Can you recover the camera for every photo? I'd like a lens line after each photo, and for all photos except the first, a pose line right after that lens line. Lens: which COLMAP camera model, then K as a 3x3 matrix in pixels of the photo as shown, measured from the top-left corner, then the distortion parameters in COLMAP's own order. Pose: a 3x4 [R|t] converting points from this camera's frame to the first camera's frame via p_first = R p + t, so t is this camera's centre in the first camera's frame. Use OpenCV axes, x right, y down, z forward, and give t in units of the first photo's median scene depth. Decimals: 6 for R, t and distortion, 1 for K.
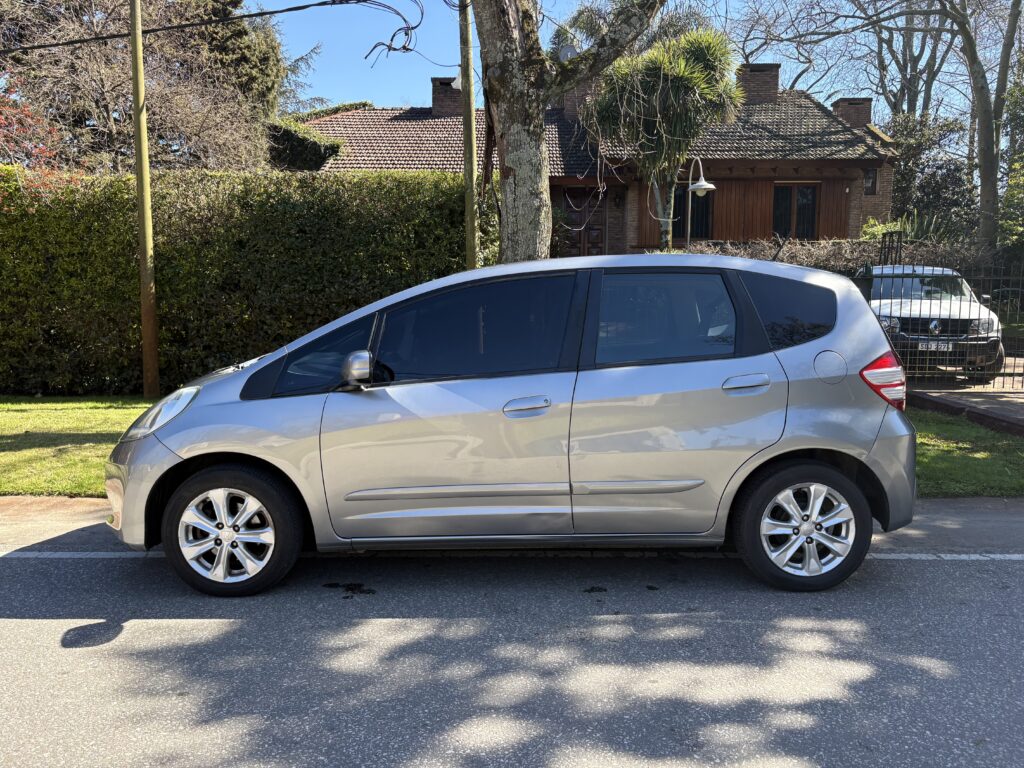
lens RADIAL K [[772.3, 0, 512.0], [0, 772.3, 384.0], [0, 0, 1]] dist [0.006165, -0.005150]
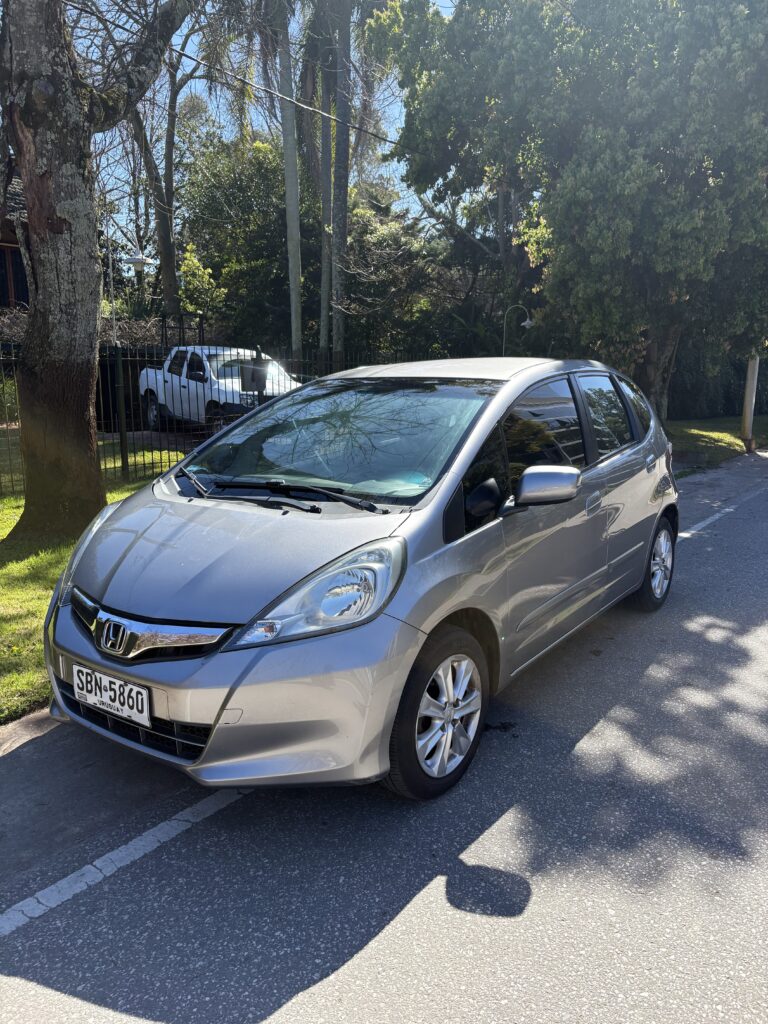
lens RADIAL K [[772.3, 0, 384.0], [0, 772.3, 512.0], [0, 0, 1]] dist [0.006165, -0.005150]
pose [[0.570195, -0.140690, 0.809373, -1.113340], [0.076716, 0.990040, 0.118049, -0.122209], [-0.817919, -0.005219, 0.575309, 0.639084]]
